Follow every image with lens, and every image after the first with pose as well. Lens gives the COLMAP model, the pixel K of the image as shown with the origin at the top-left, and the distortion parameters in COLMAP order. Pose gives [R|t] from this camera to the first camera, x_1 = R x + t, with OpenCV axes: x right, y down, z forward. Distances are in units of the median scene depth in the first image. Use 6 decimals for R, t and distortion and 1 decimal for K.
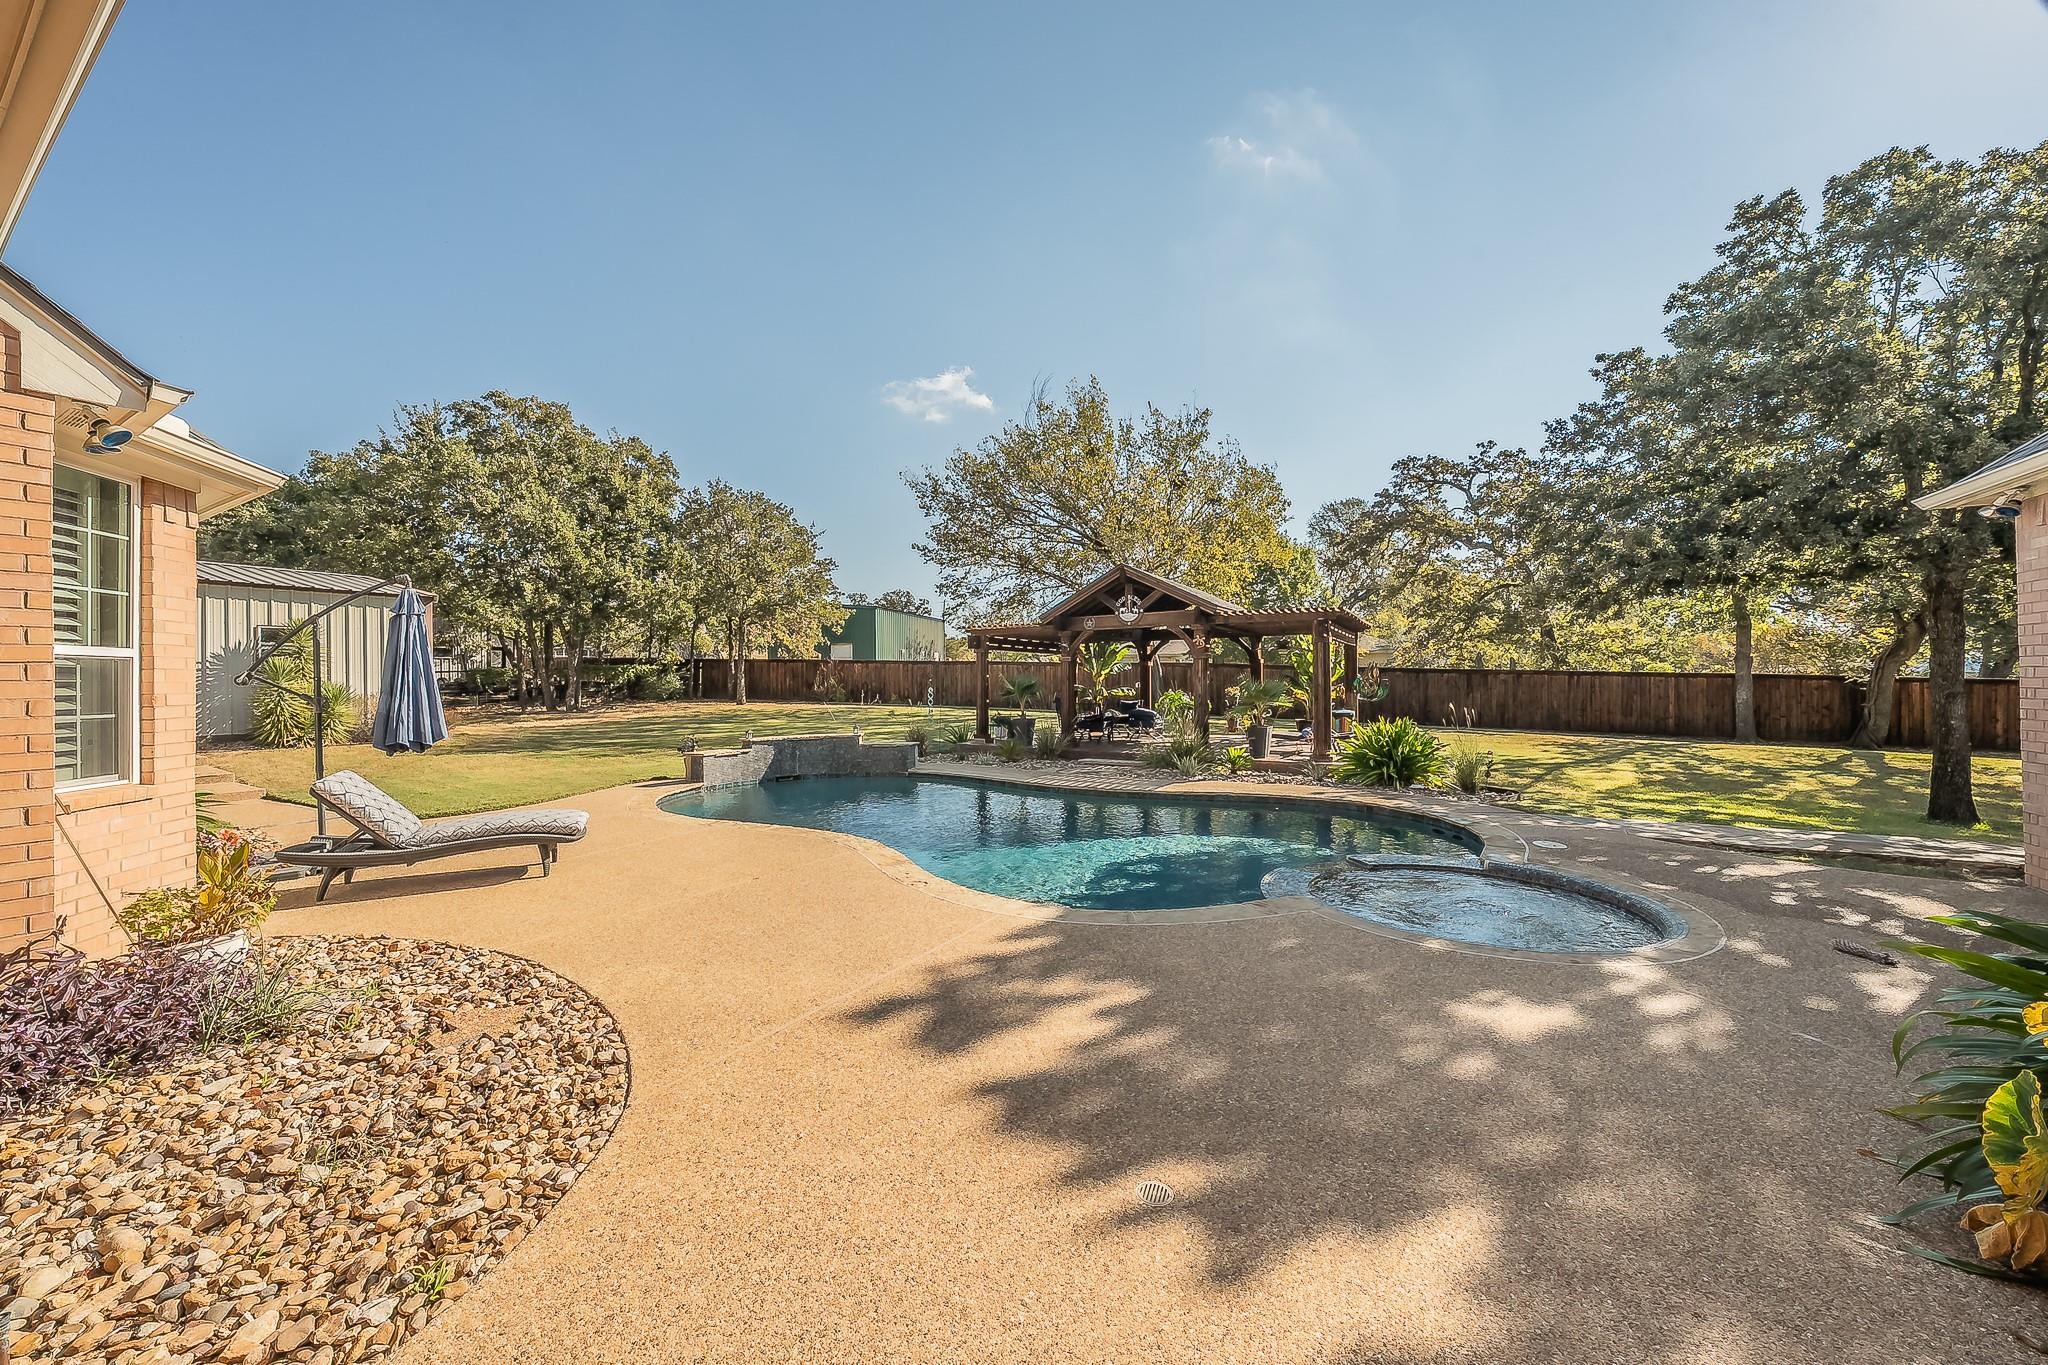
lens RADIAL K [[744.9, 0, 1019.8], [0, 744.9, 673.5], [0, 0, 1]] dist [-0.003001, 0.000902]
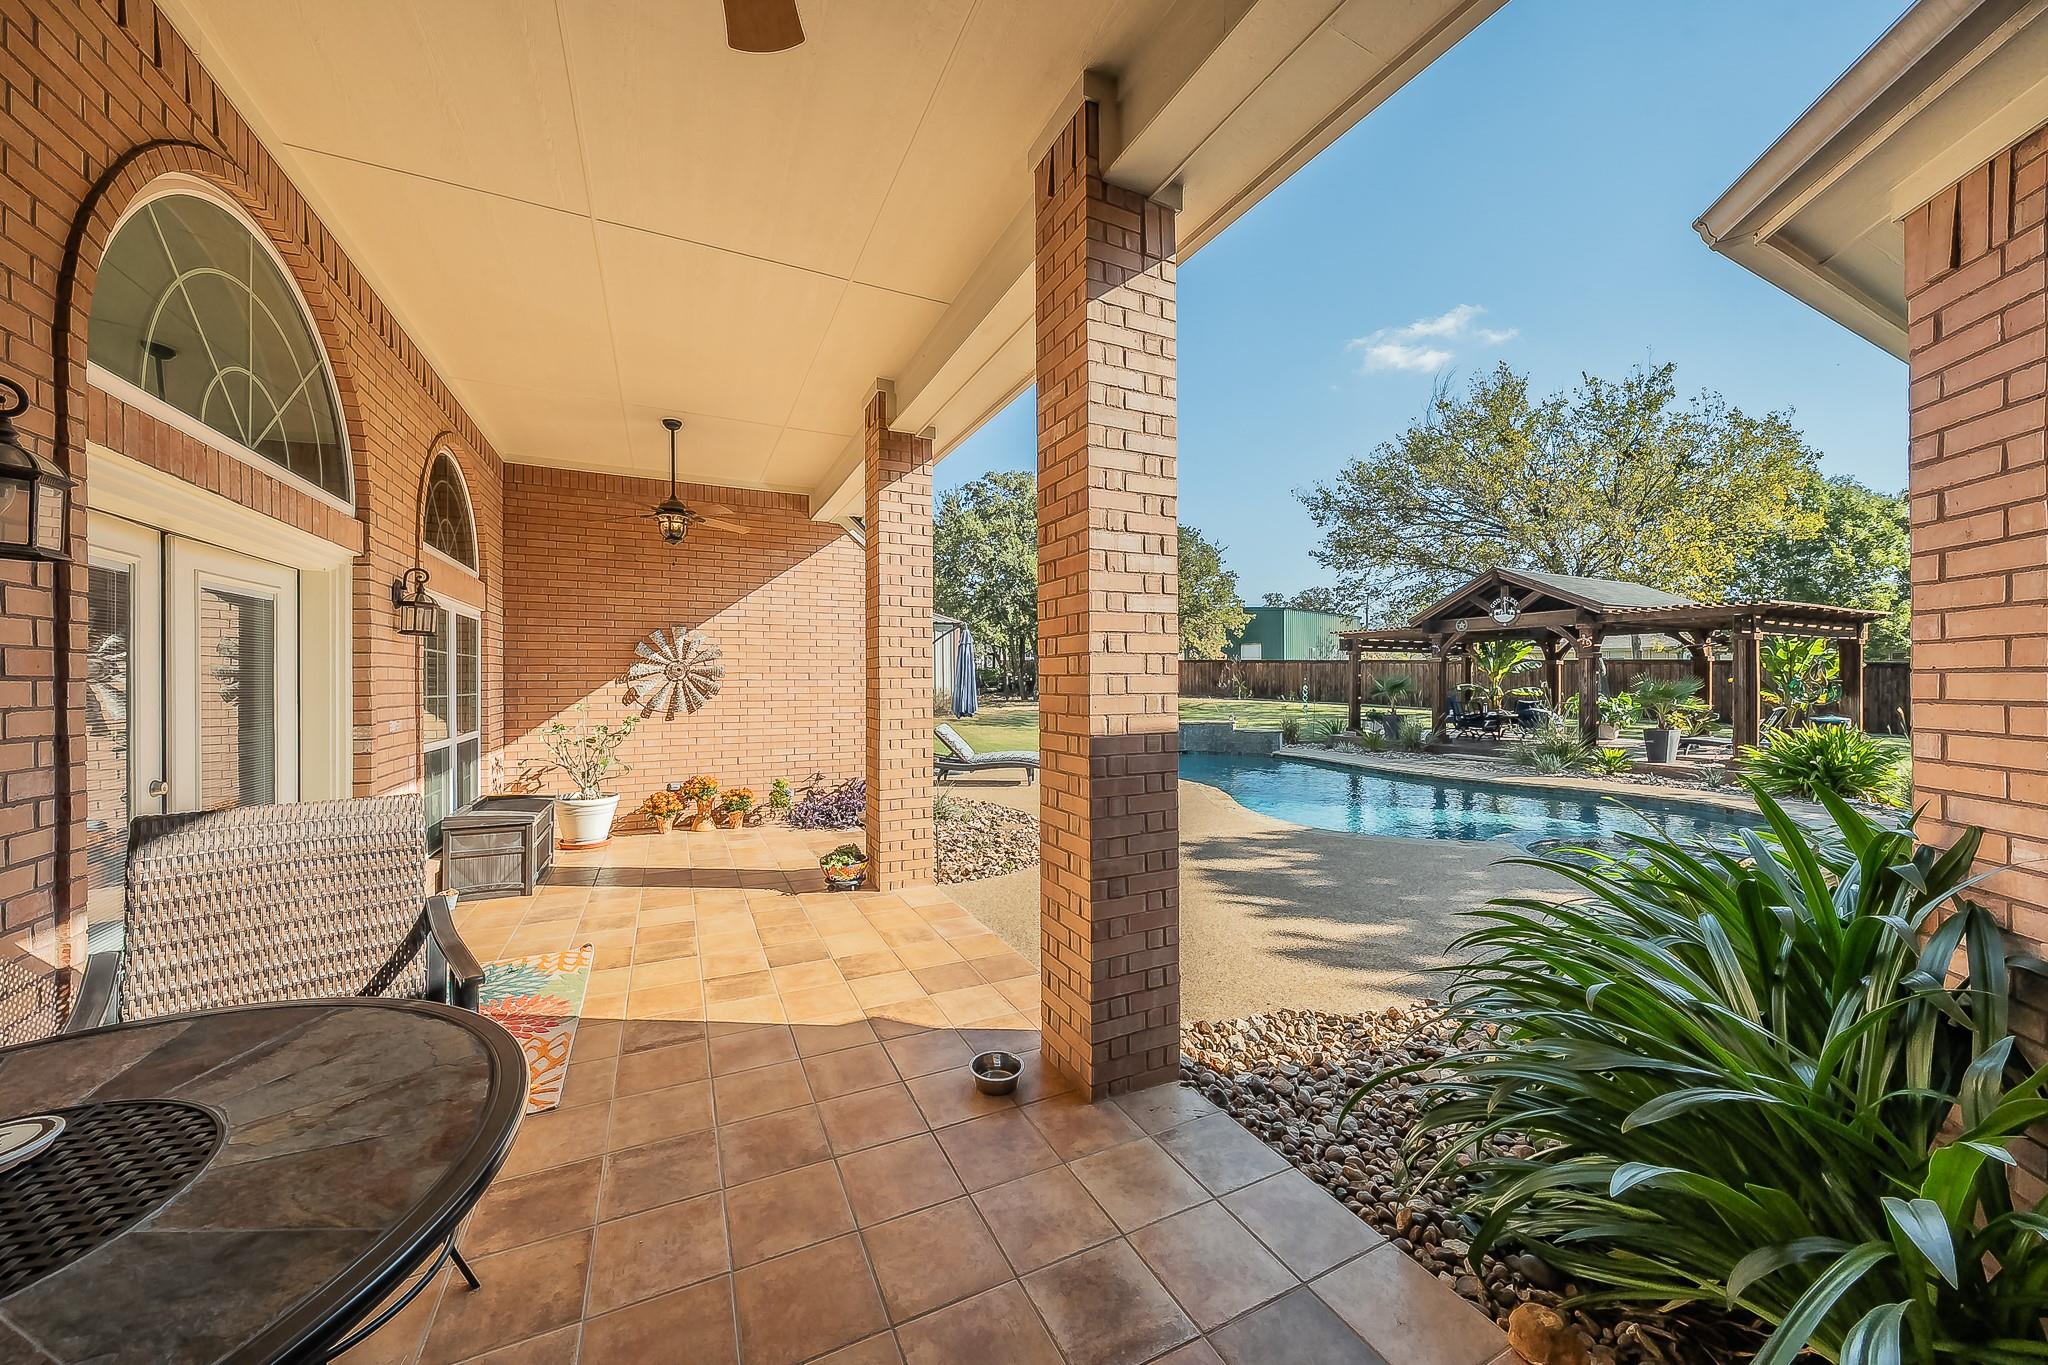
lens RADIAL K [[693.8, 0, 1024.7], [0, 693.8, 671.7], [0, 0, 1]] dist [-0.000288, -0.000003]
pose [[0.847651, -0.002419, -0.530549, 0.062415], [0.002979, 0.999996, 0.000200, -0.003007], [0.530546, -0.001750, 0.847654, -0.107793]]
